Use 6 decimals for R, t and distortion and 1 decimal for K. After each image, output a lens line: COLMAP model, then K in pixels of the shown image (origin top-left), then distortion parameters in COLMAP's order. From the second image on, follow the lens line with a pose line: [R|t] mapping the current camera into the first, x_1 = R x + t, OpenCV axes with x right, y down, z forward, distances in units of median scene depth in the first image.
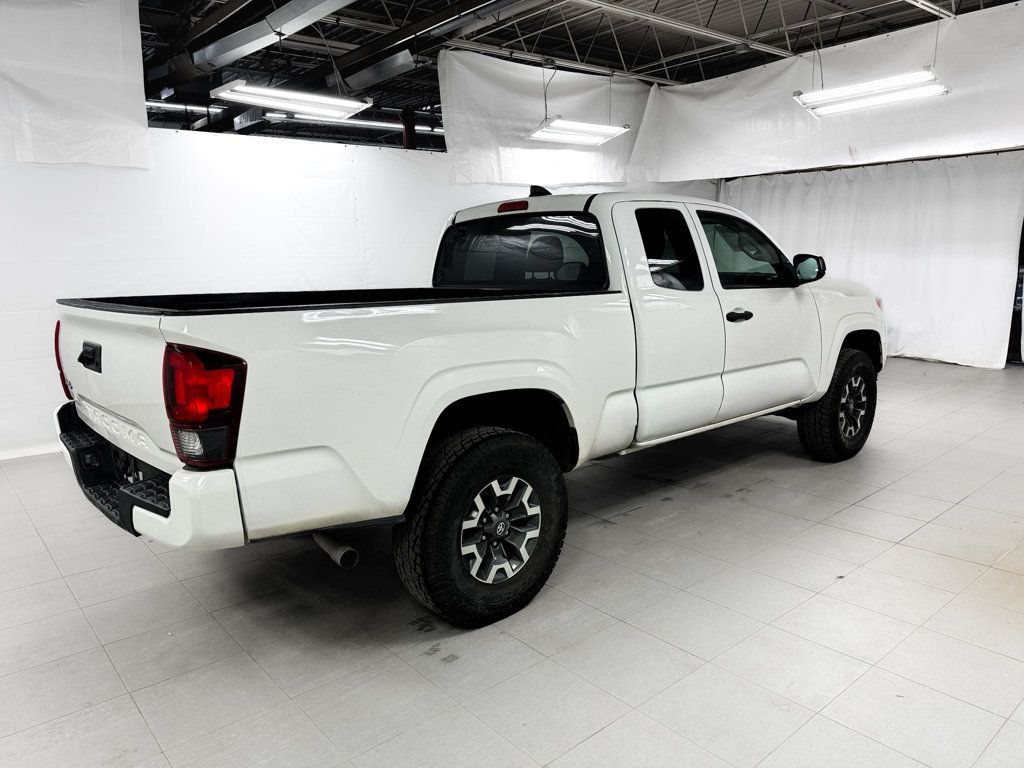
lens RADIAL K [[729.1, 0, 512.0], [0, 729.1, 384.0], [0, 0, 1]] dist [0.088149, -0.001525]
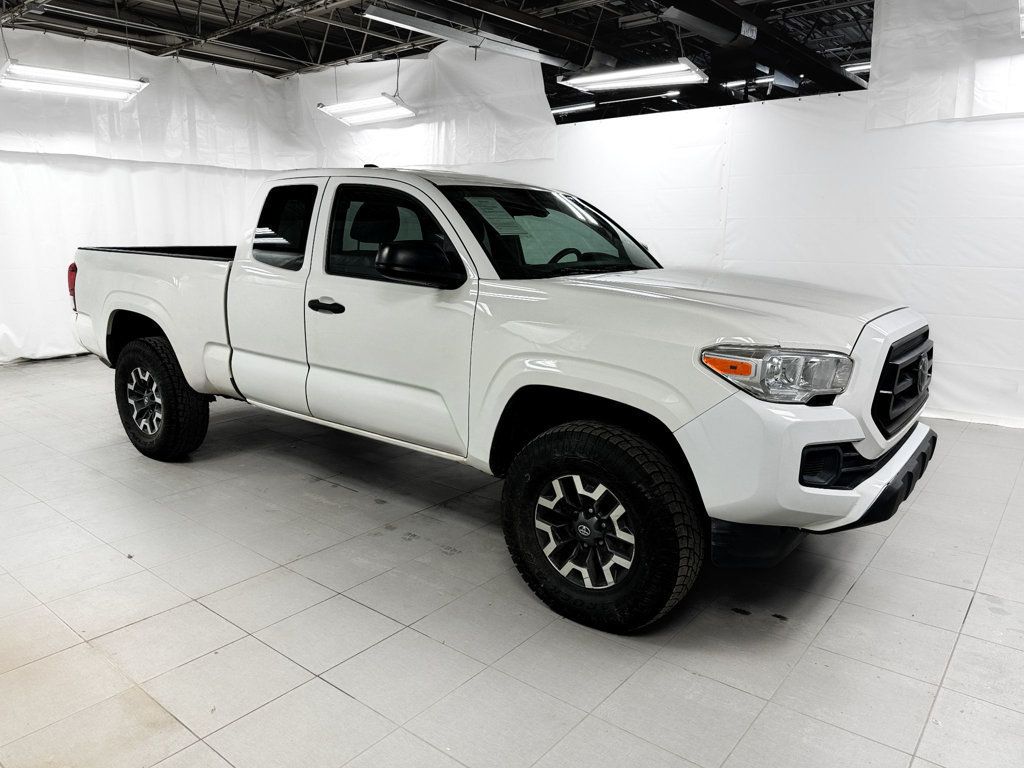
lens RADIAL K [[712.7, 0, 512.0], [0, 712.7, 384.0], [0, 0, 1]] dist [0.041191, -0.003143]
pose [[0.175327, 0.241527, -0.954424, 0.786675], [-0.190424, 0.959453, 0.207819, -0.148724], [0.965919, 0.145309, 0.214211, 0.702232]]
